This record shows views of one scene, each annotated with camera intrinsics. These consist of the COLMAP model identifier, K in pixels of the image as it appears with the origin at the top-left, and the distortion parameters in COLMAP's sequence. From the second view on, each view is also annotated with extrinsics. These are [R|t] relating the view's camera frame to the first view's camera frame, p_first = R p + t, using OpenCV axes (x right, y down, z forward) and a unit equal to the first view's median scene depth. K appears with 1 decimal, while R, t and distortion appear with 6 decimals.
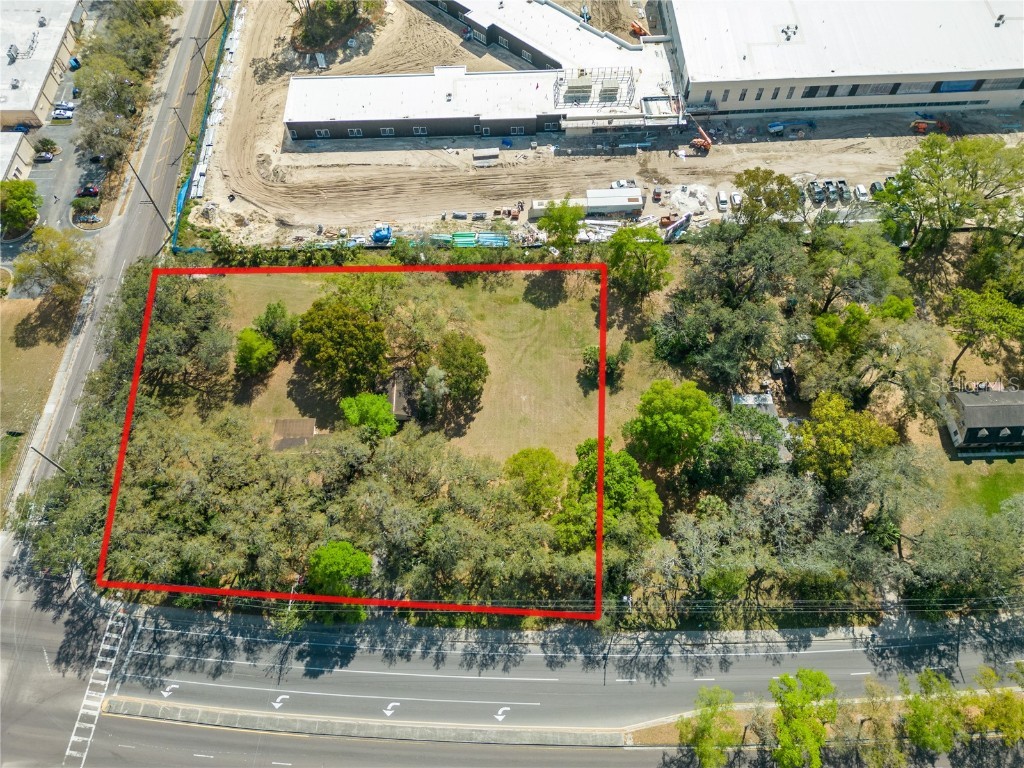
lens RADIAL K [[712.7, 0, 510.4], [0, 712.7, 383.8], [0, 0, 1]] dist [0.060529, -0.046305]
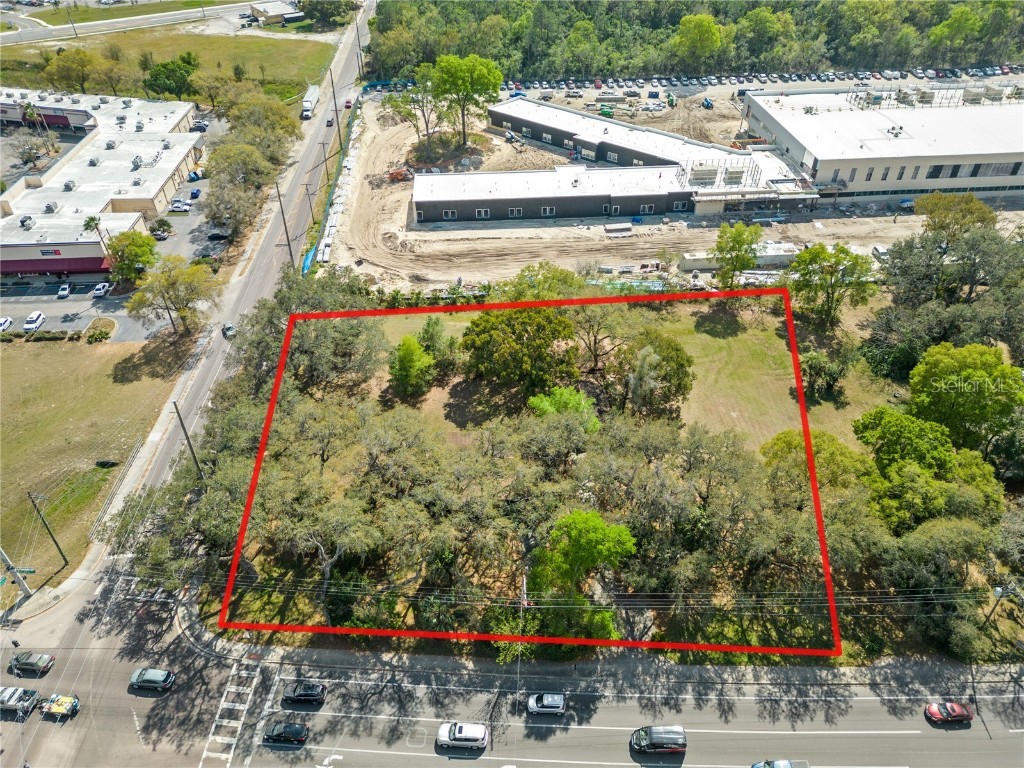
lens RADIAL K [[712.7, 0, 513.3], [0, 712.7, 386.5], [0, 0, 1]] dist [0.060529, -0.046305]
pose [[0.999426, -0.017103, 0.029258, -0.235753], [0.026665, 0.929696, -0.367362, 0.262623], [-0.020918, 0.367931, 0.929618, 0.204716]]
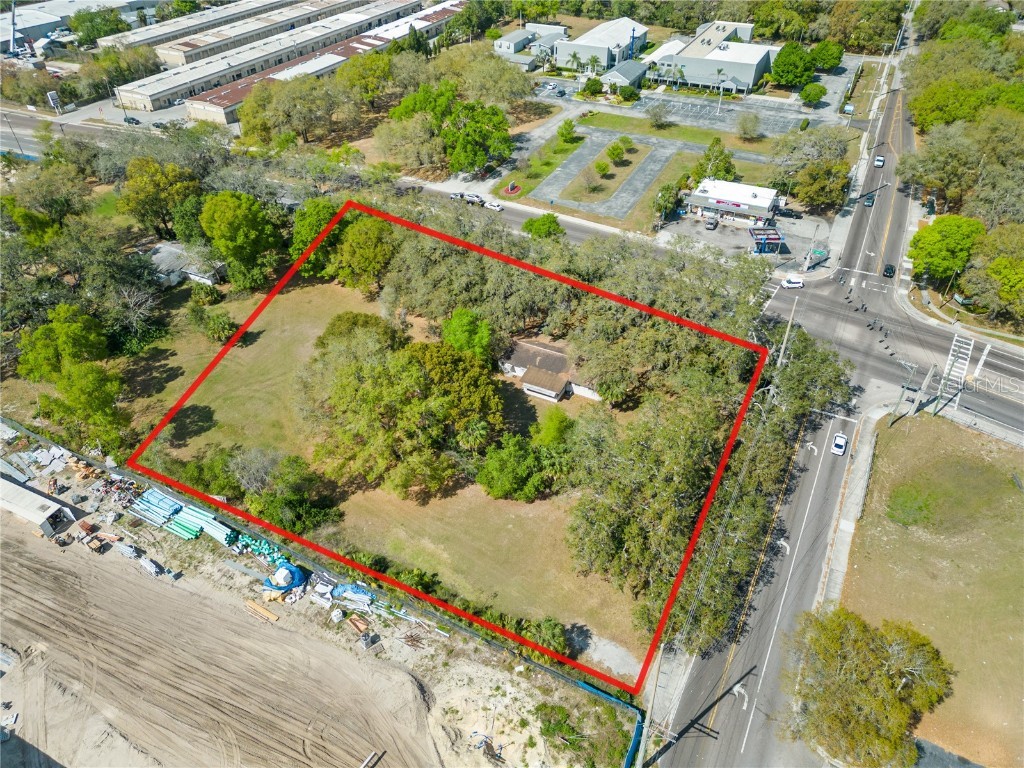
lens RADIAL K [[712.7, 0, 508.8], [0, 712.7, 384.8], [0, 0, 1]] dist [0.060529, -0.046305]
pose [[-0.876534, -0.289293, 0.384705, -0.527094], [0.423933, -0.085454, 0.901653, -0.658946], [-0.227968, 0.953418, 0.197545, 0.734991]]
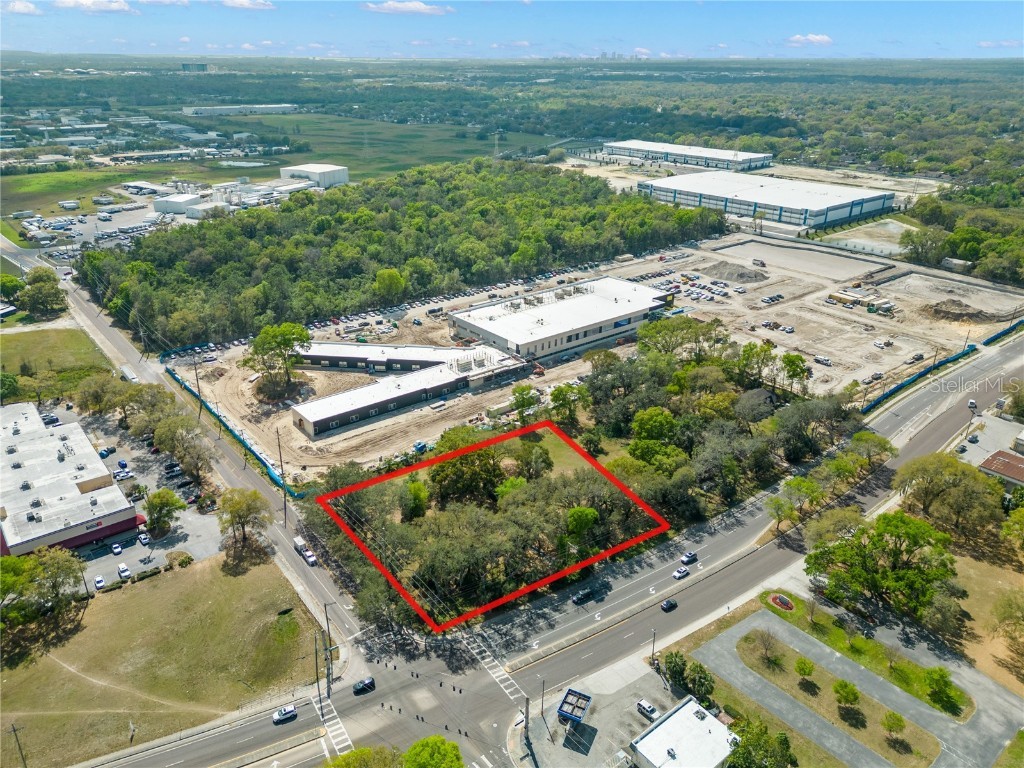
lens RADIAL K [[712.7, 0, 512.5], [0, 712.7, 393.2], [0, 0, 1]] dist [0.060529, -0.046305]
pose [[0.797553, -0.239939, 0.553478, -0.877331], [0.514903, 0.748790, -0.417358, 0.462400], [-0.314299, 0.617853, 0.720745, -0.243309]]
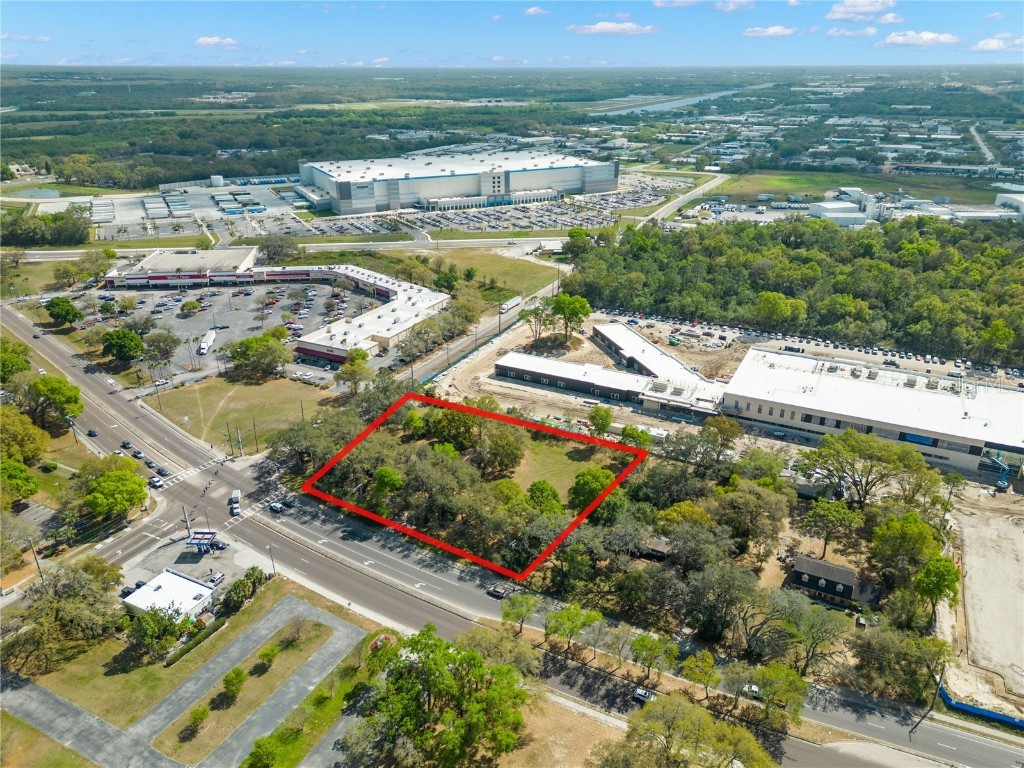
lens RADIAL K [[712.7, 0, 516.2], [0, 712.7, 387.4], [0, 0, 1]] dist [0.060529, -0.046305]
pose [[0.876378, 0.207965, -0.434410, 0.590616], [-0.422745, 0.764309, -0.486948, 0.599492], [0.230756, 0.610396, 0.757739, -0.349798]]
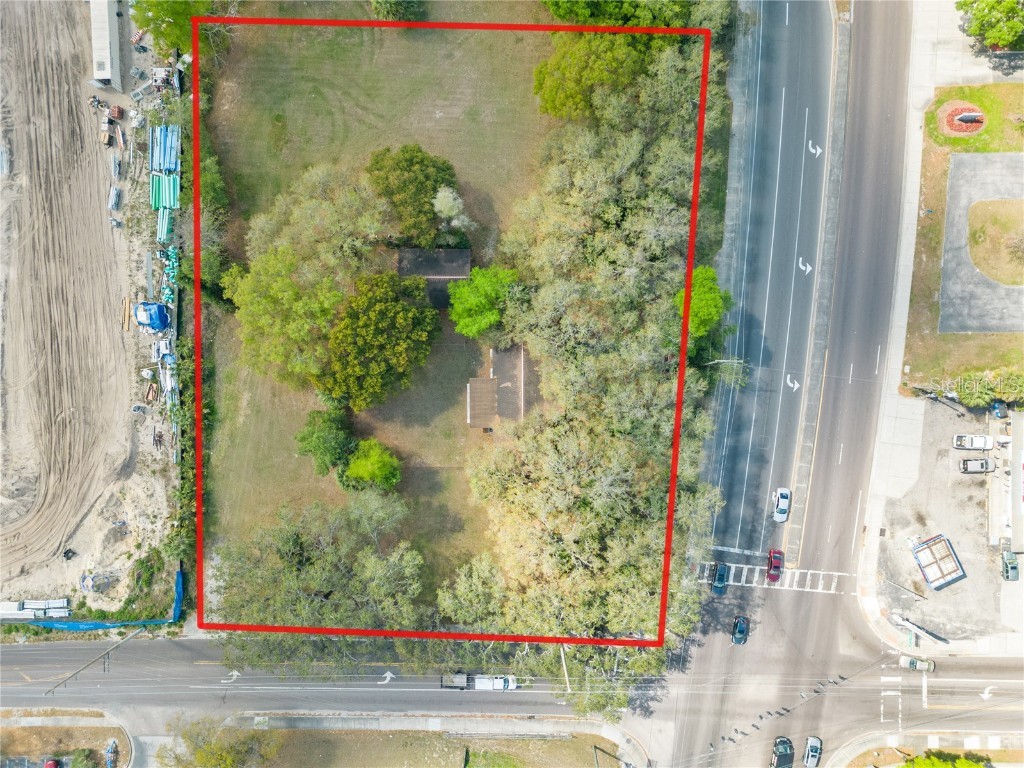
lens RADIAL K [[712.7, 0, 517.2], [0, 712.7, 385.4], [0, 0, 1]] dist [0.060529, -0.046305]
pose [[0.030819, -0.999511, -0.005292, -0.240259], [0.868174, 0.024145, 0.495673, -0.257379], [-0.495303, -0.019870, 0.868493, 0.261730]]
